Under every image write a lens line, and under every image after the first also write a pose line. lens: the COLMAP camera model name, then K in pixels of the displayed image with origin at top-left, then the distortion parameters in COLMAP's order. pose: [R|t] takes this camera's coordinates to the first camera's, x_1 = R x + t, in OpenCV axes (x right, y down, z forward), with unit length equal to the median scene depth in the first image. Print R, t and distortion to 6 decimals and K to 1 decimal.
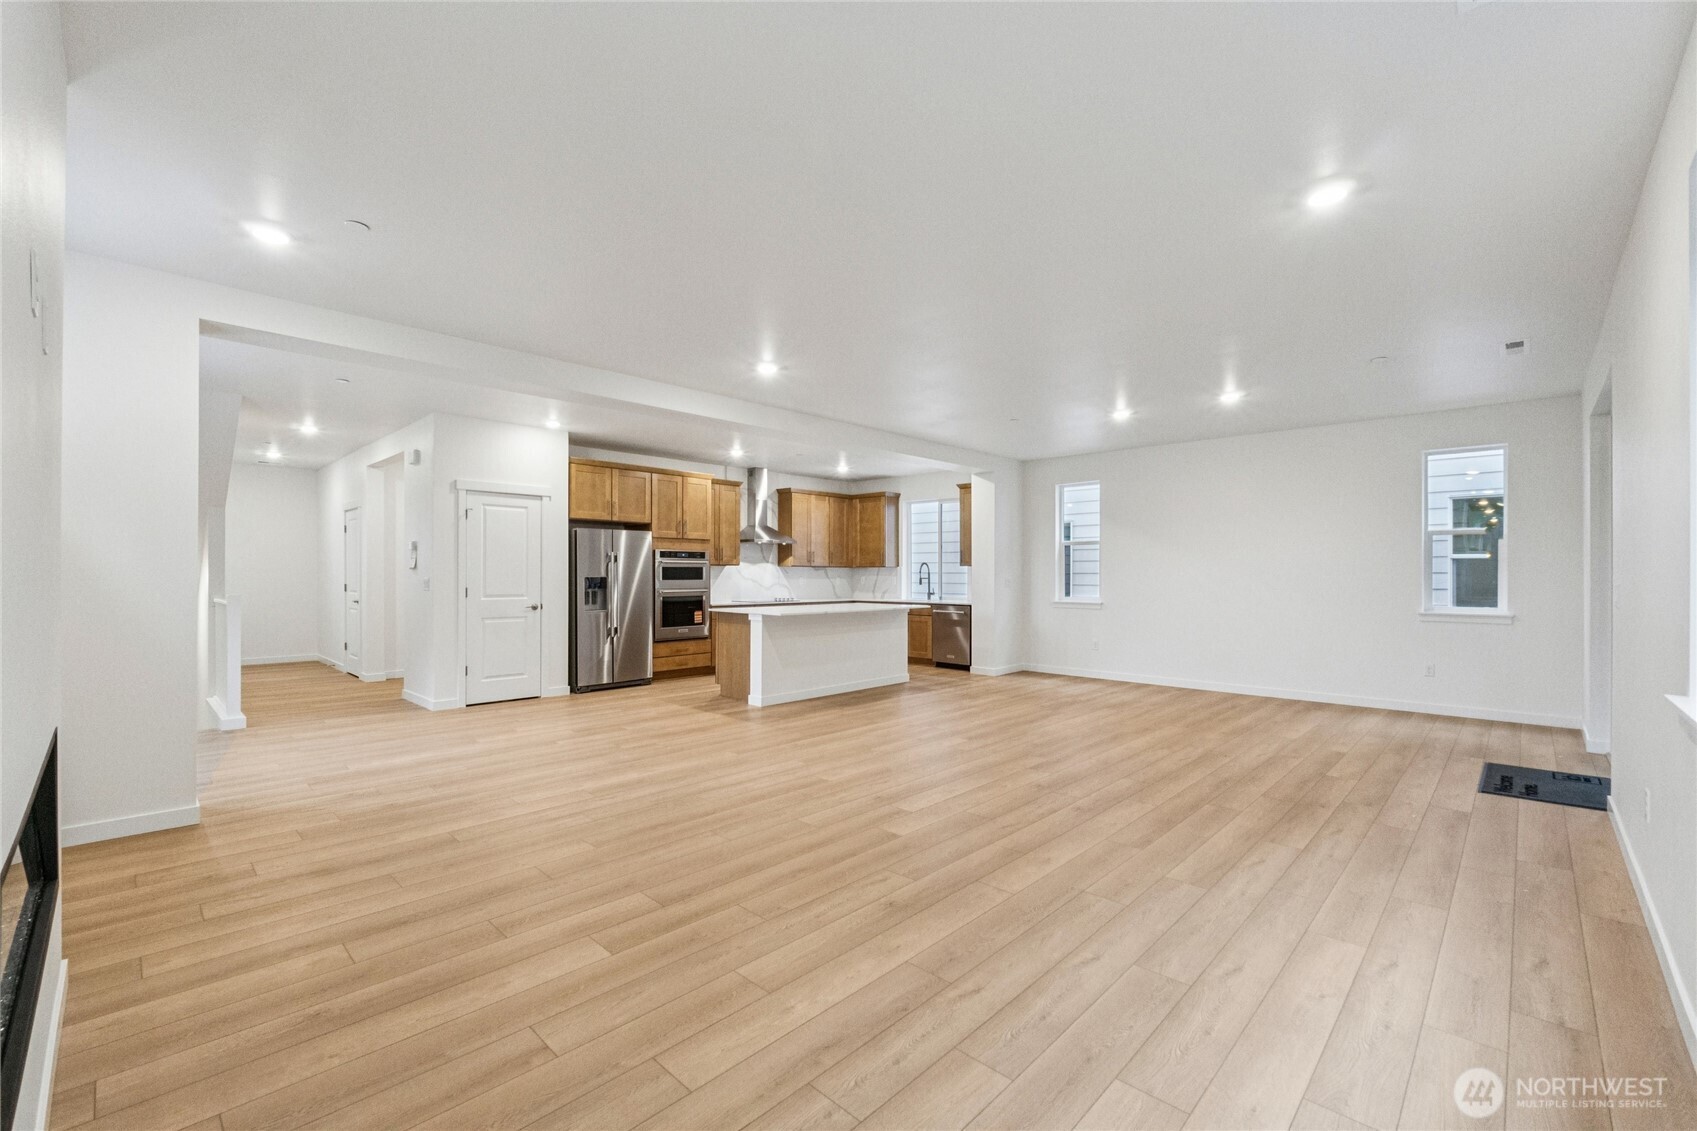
lens RADIAL K [[711.1, 0, 842.2], [0, 711.1, 574.0], [0, 0, 1]] dist [-0.009887, 0.001160]
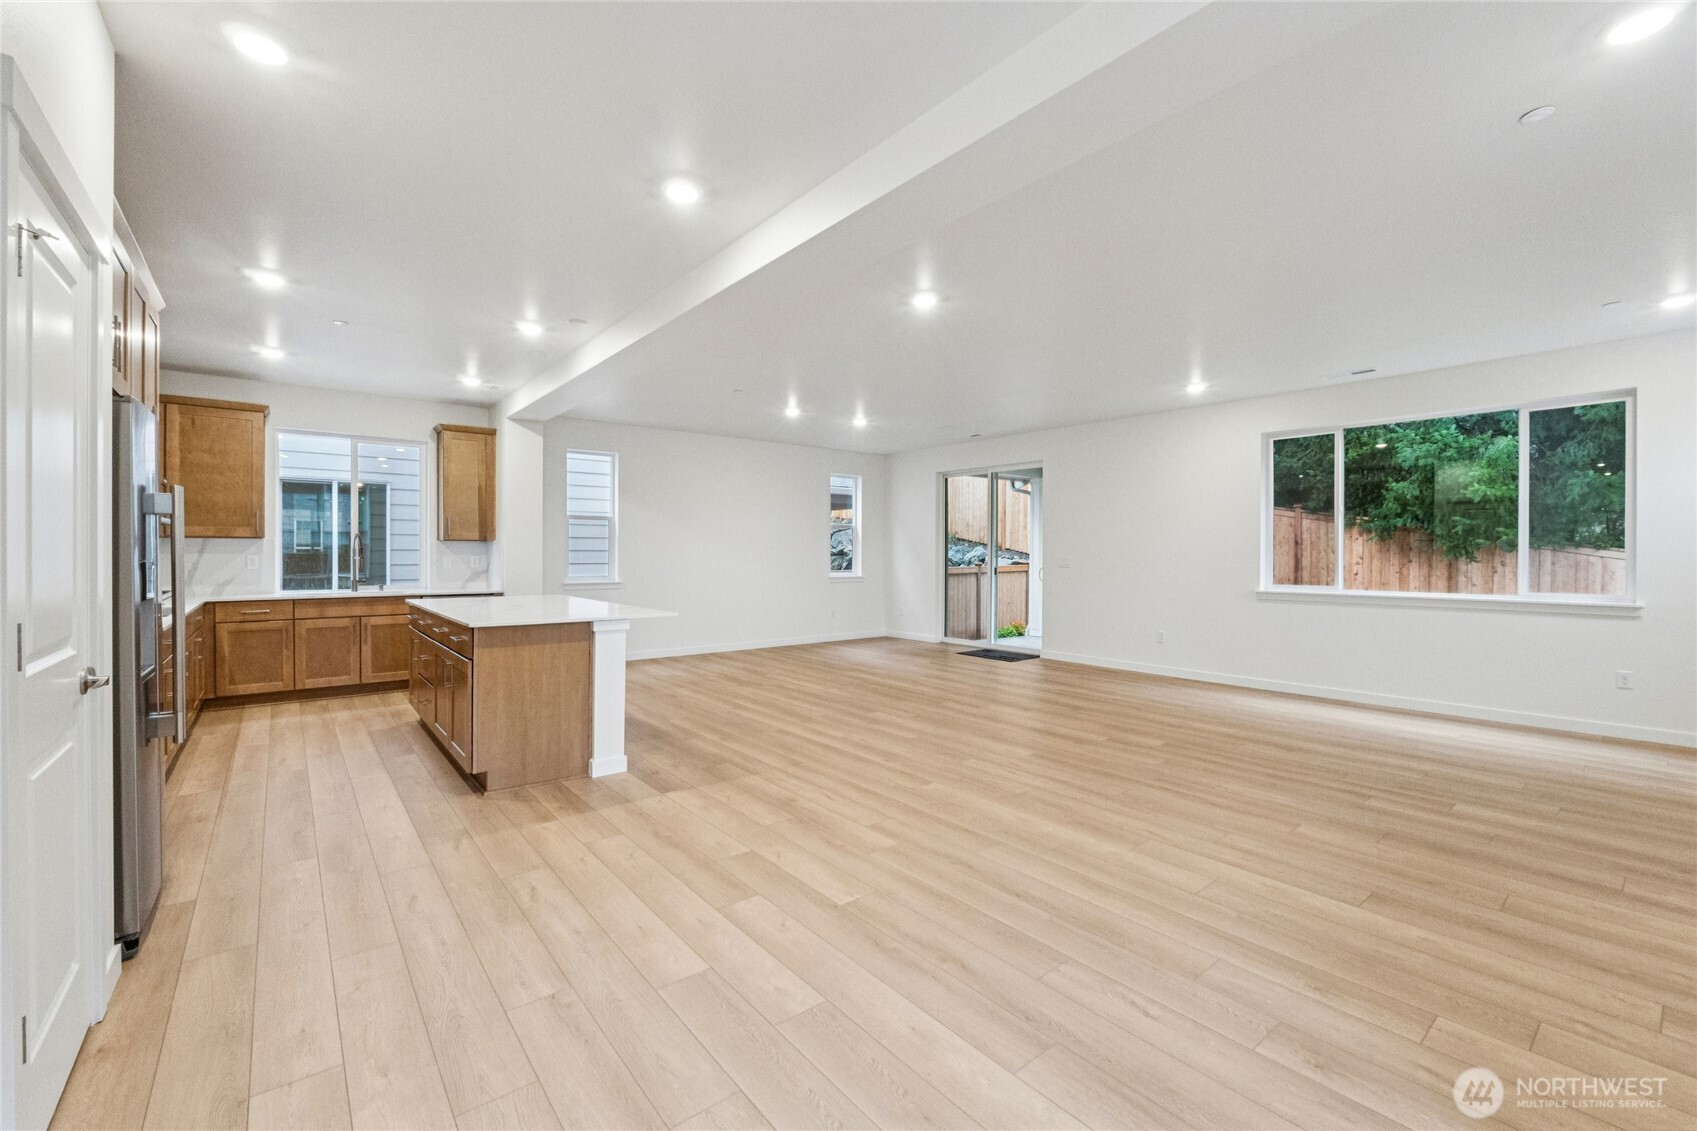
lens RADIAL K [[711.1, 0, 851.1], [0, 711.1, 555.0], [0, 0, 1]] dist [-0.009887, 0.001160]
pose [[0.116667, -0.005752, 0.993154, -0.560306], [-0.002160, 0.999979, 0.006046, -0.001334], [-0.993169, -0.002850, 0.116652, 0.599608]]
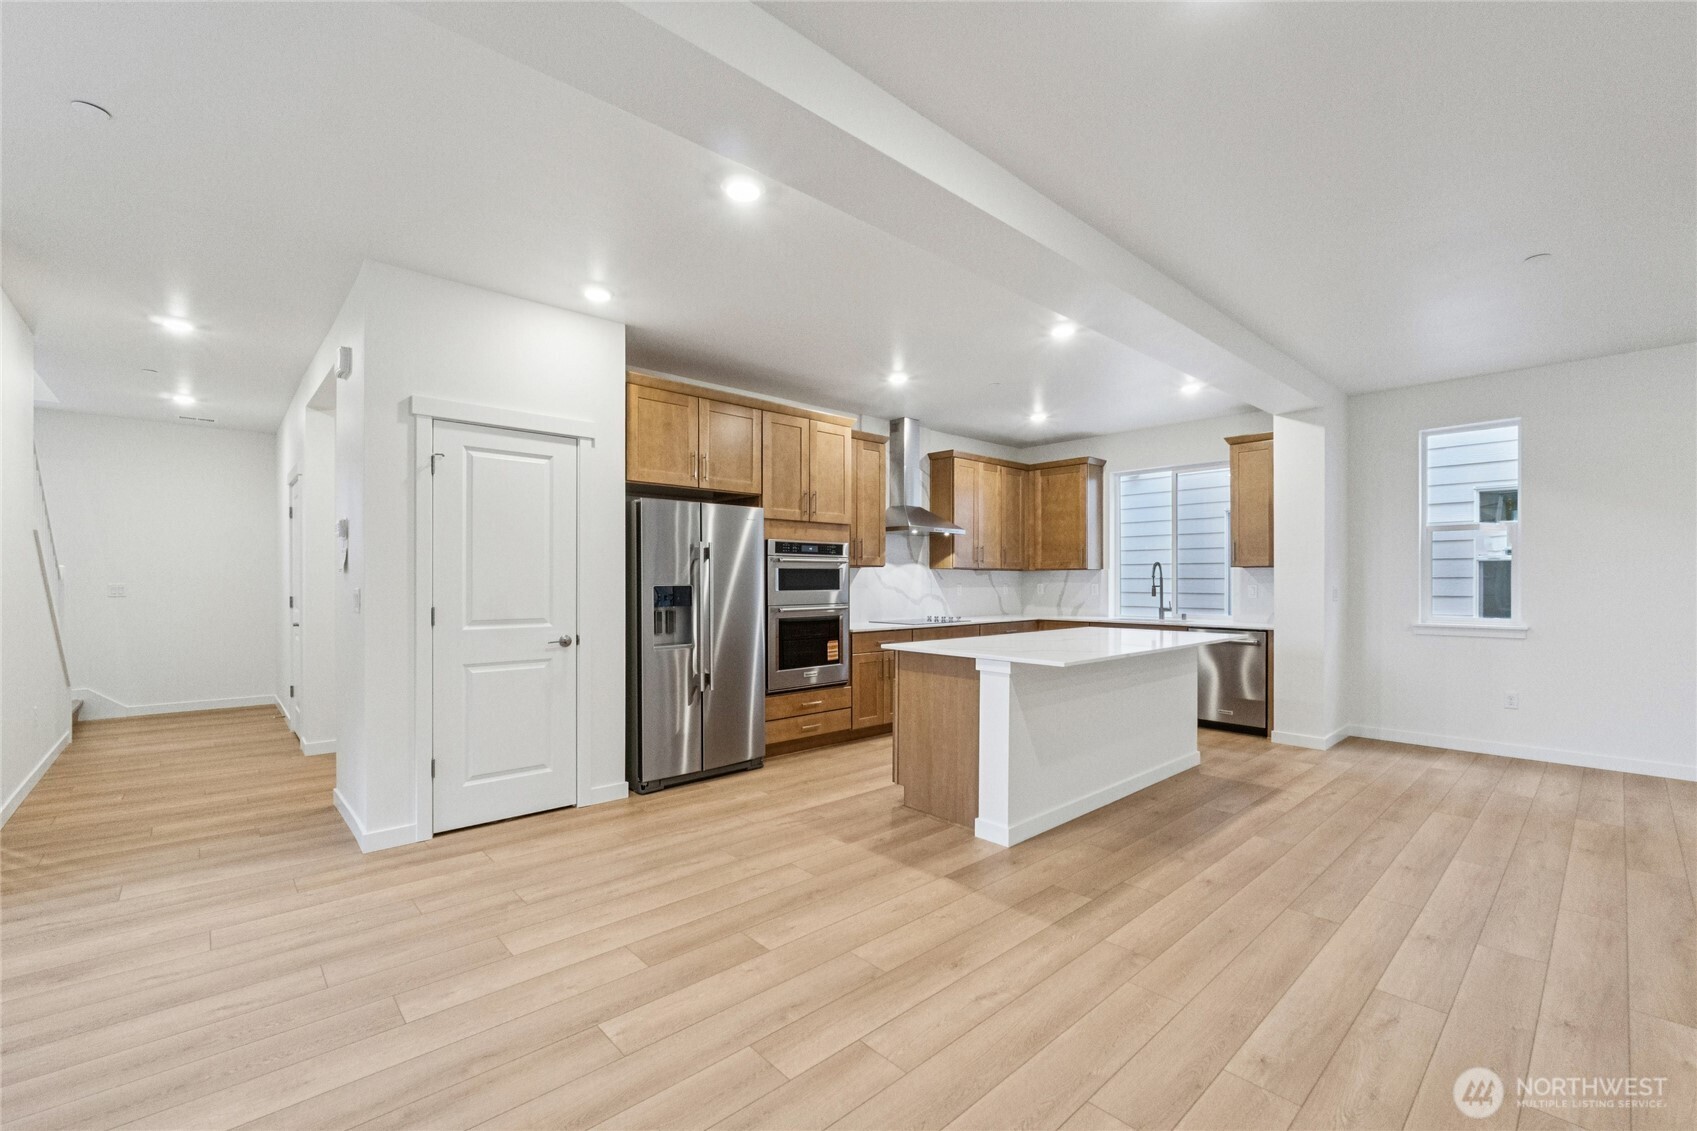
lens RADIAL K [[711.1, 0, 846.1], [0, 711.1, 581.8], [0, 0, 1]] dist [-0.009887, 0.001160]
pose [[0.998272, -0.001198, -0.058755, -0.160835], [0.001315, 0.999997, 0.001958, 0.000211], [0.058752, -0.002032, 0.998271, 0.404963]]
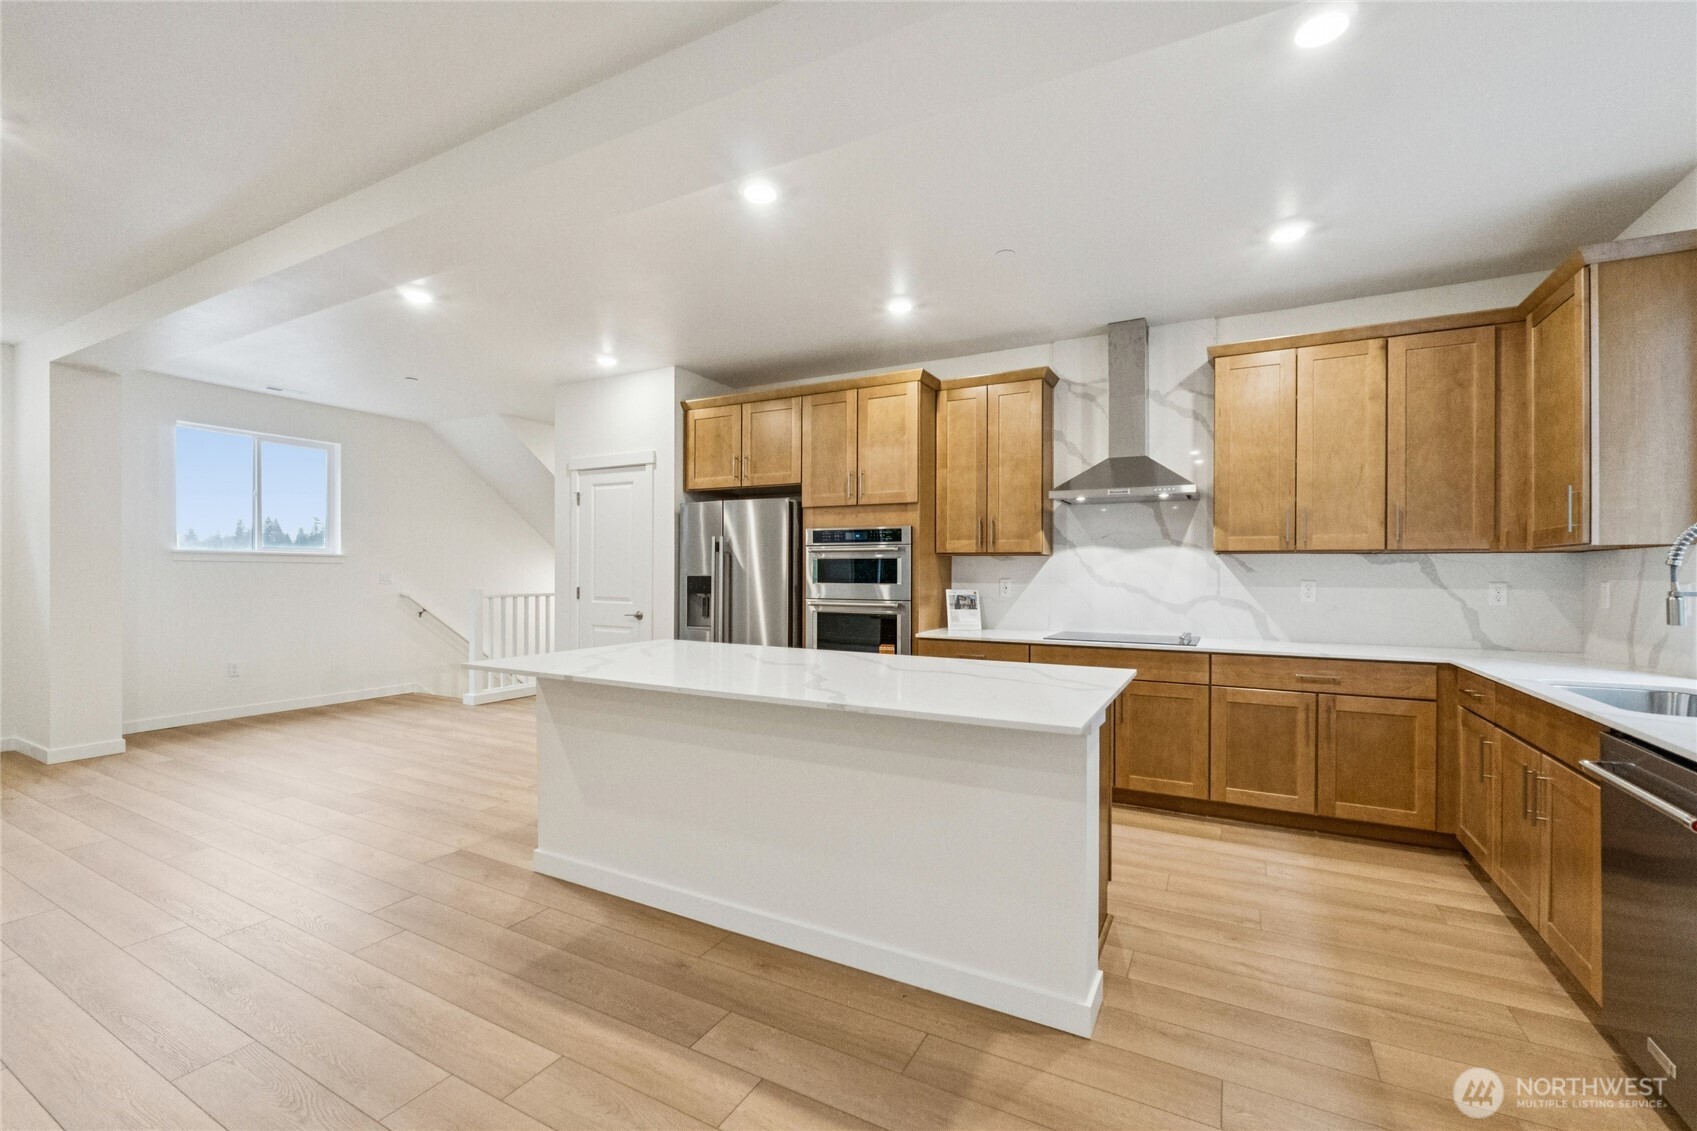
lens RADIAL K [[711.1, 0, 841.1], [0, 711.1, 575.3], [0, 0, 1]] dist [-0.009887, 0.001160]
pose [[0.273719, 0.001605, -0.961808, 0.288647], [-0.005782, 0.999983, 0.000023, 0.002751], [0.961792, 0.005555, 0.273724, 0.859549]]
